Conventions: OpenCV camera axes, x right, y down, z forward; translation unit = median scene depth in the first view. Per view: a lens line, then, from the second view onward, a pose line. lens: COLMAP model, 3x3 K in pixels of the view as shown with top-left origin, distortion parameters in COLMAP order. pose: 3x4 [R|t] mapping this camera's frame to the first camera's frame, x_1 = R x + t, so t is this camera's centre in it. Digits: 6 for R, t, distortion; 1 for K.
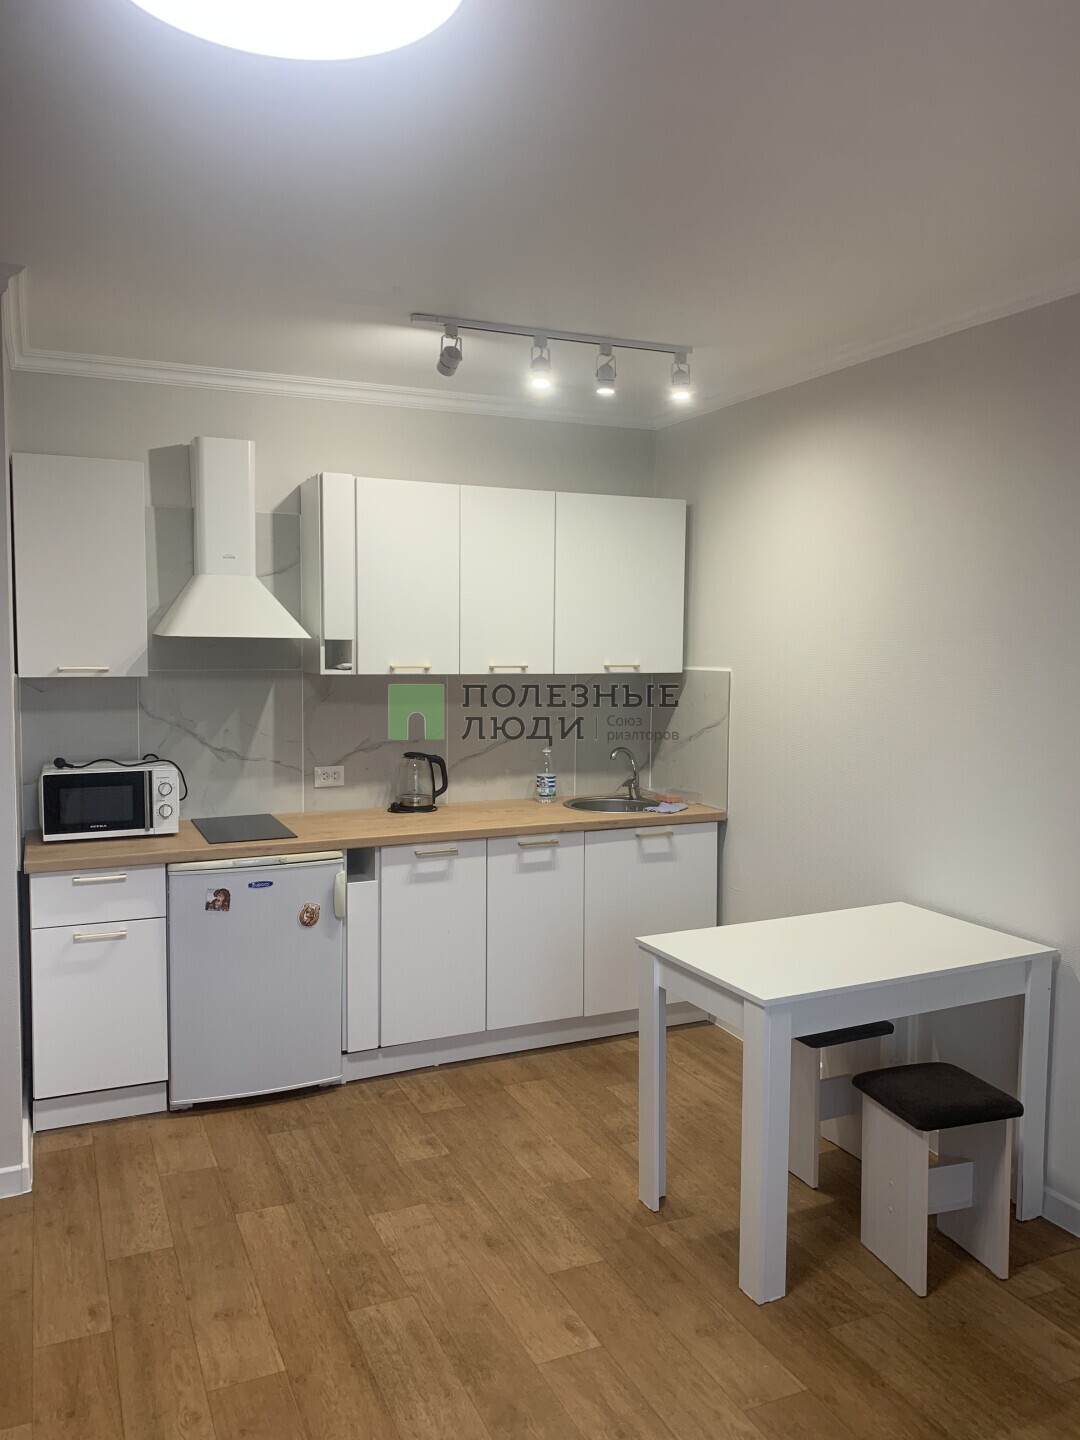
lens RADIAL K [[1096.3, 0, 534.3], [0, 1096.3, 728.0], [0, 0, 1]] dist [0.035043, -0.030007]
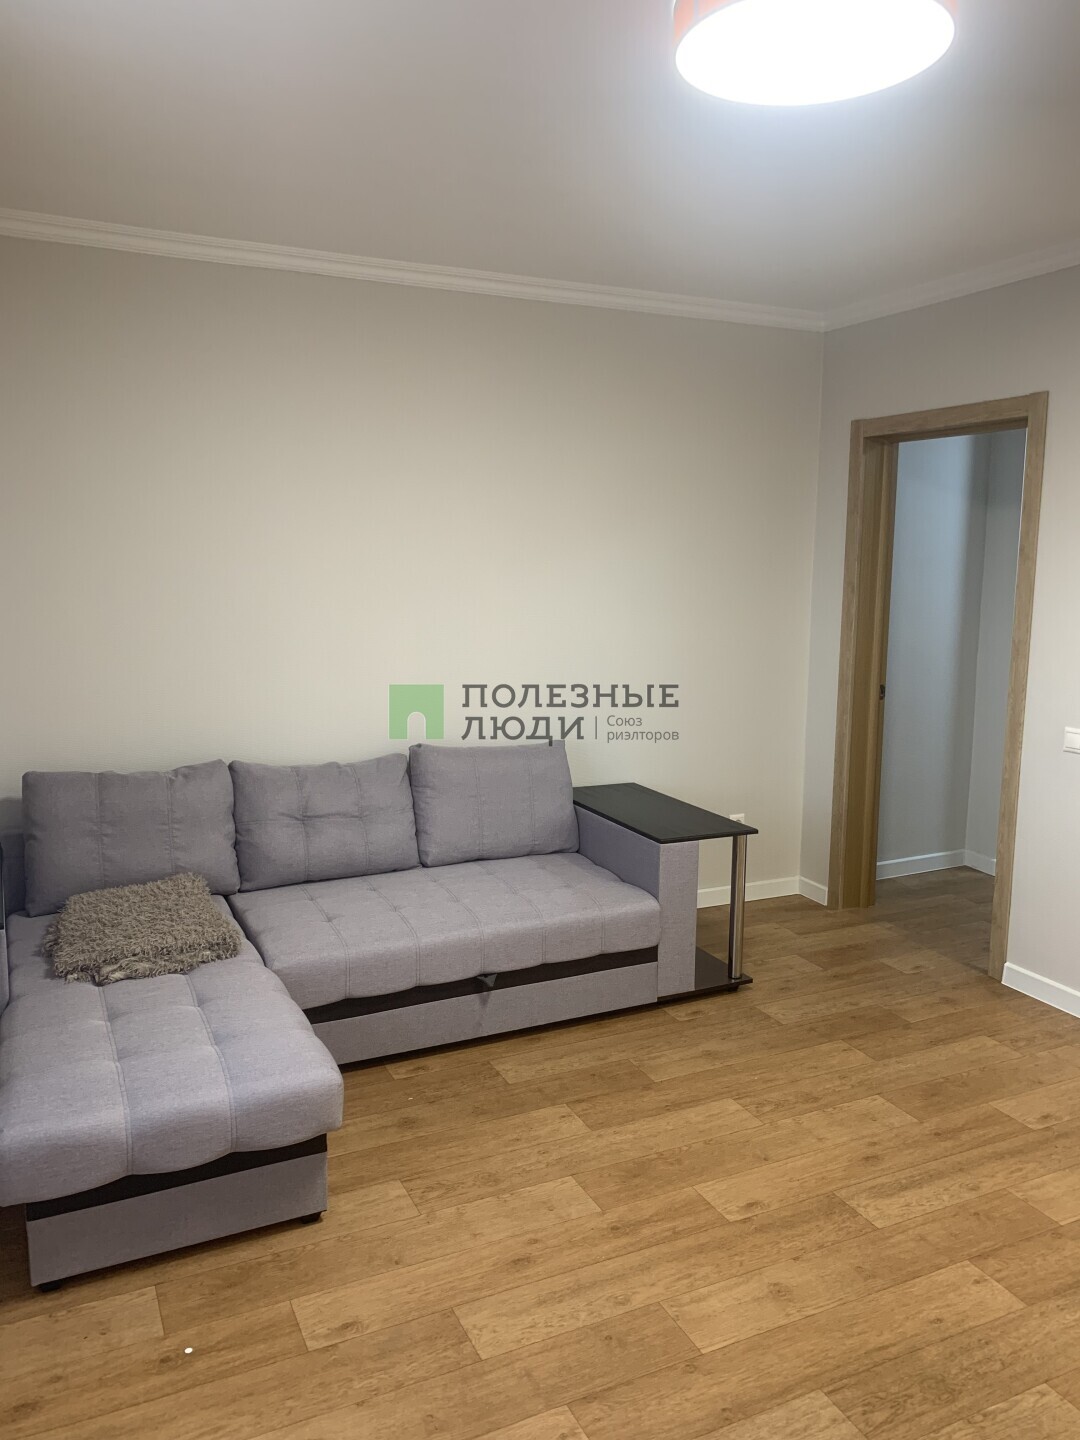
lens RADIAL K [[1096.3, 0, 539.1], [0, 1096.3, 722.2], [0, 0, 1]] dist [0.035043, -0.030007]
pose [[0.022985, 0.148386, -0.988662, 0.499950], [-0.088218, 0.985367, 0.145840, -0.012783], [0.995836, 0.083866, 0.035738, 0.266758]]
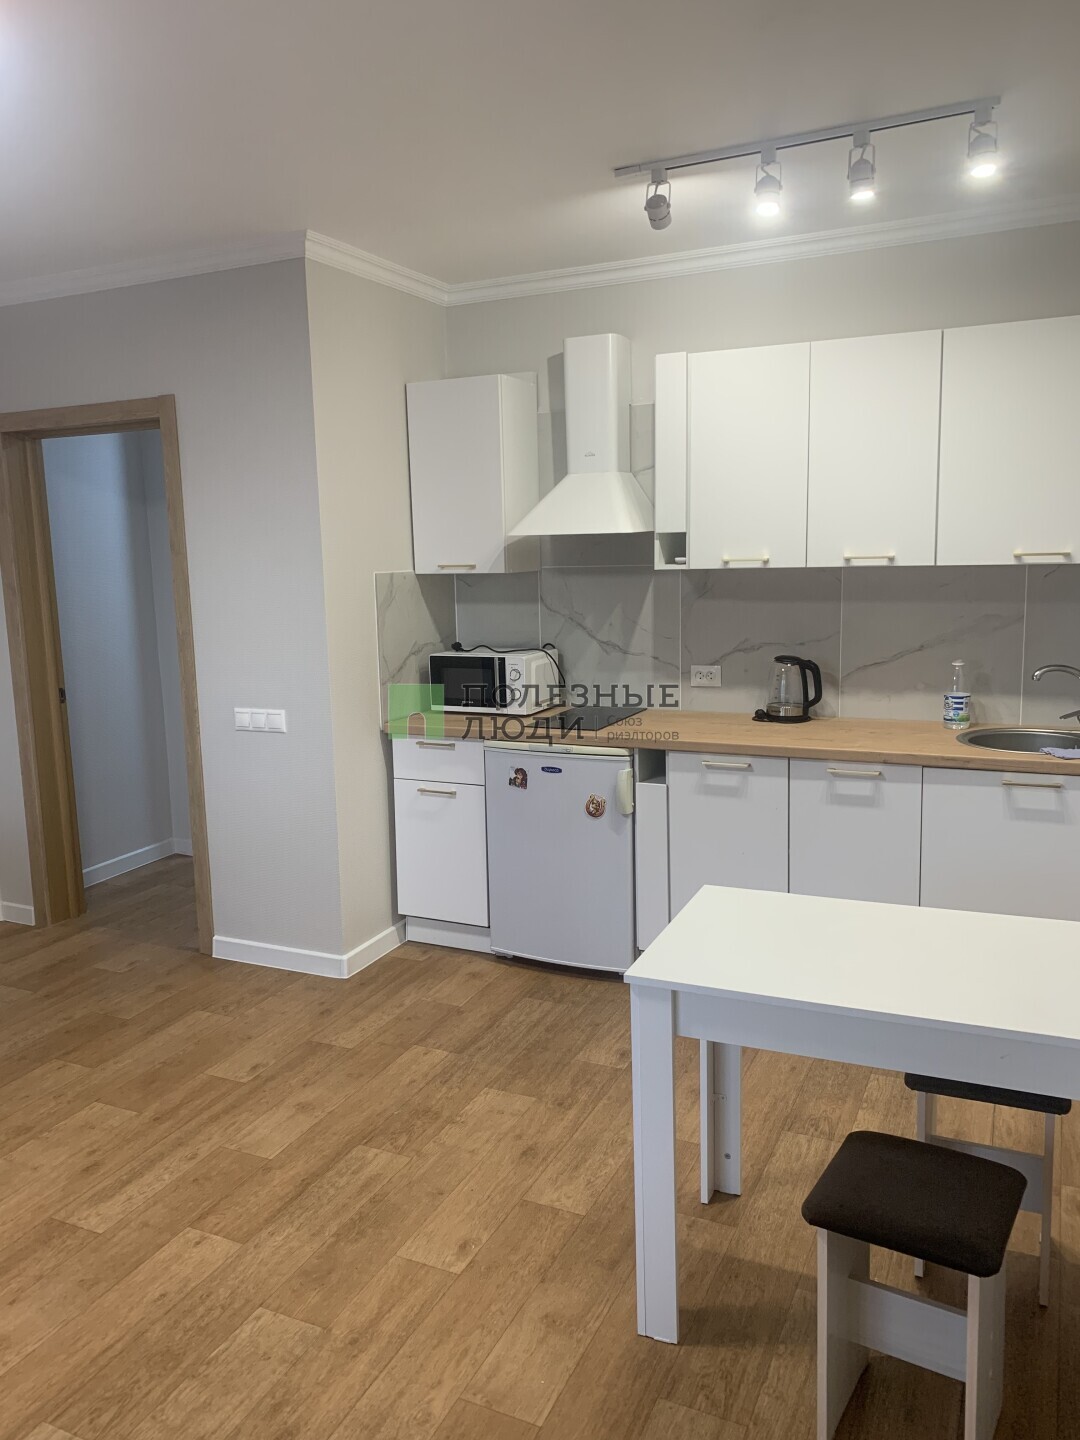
lens RADIAL K [[1096.3, 0, 533.2], [0, 1096.3, 722.7], [0, 0, 1]] dist [0.035043, -0.030007]
pose [[0.648205, 0.102099, -0.754590, 0.528688], [-0.031547, 0.993720, 0.107354, -0.015980], [0.760812, -0.045782, 0.647356, 0.304796]]
